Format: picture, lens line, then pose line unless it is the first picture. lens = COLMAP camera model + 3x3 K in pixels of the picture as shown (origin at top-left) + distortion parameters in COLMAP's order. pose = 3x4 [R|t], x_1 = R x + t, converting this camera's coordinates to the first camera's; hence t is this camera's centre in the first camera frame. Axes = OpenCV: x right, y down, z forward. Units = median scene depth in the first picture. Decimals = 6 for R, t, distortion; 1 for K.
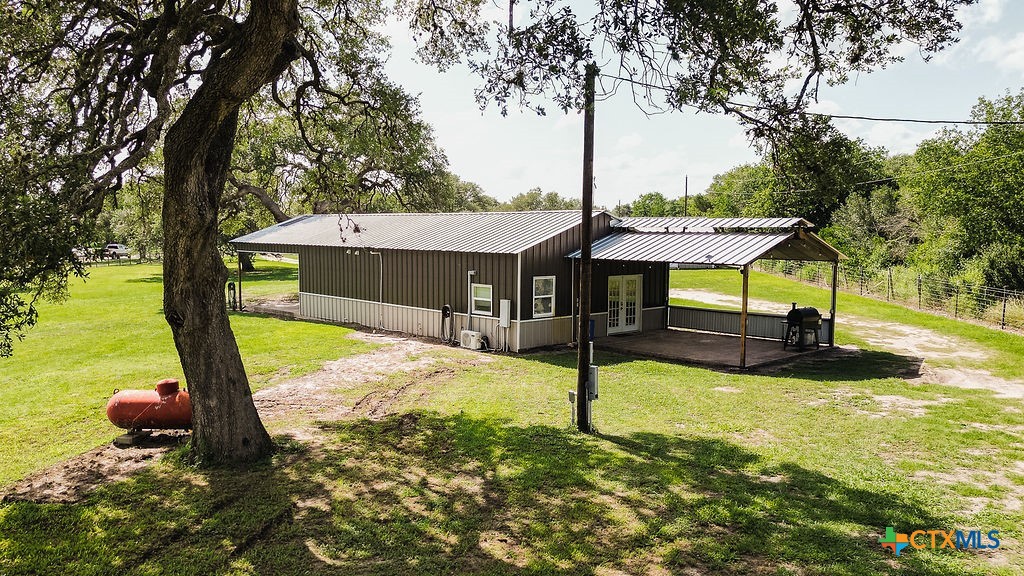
lens RADIAL K [[735.9, 0, 506.1], [0, 735.9, 289.6], [0, 0, 1]] dist [0.083496, -0.005184]
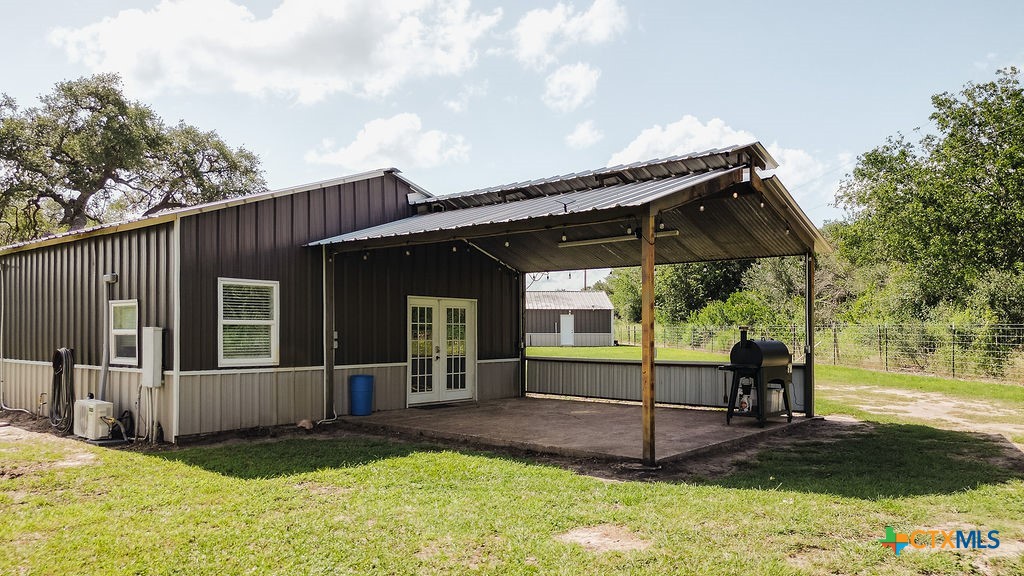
lens RADIAL K [[735.9, 0, 514.1], [0, 735.9, 290.5], [0, 0, 1]] dist [0.083496, -0.005184]
pose [[0.991148, 0.007572, 0.132546, 0.155531], [0.009327, 0.991934, -0.126413, 0.050666], [-0.132434, 0.126530, 0.983083, 0.489598]]
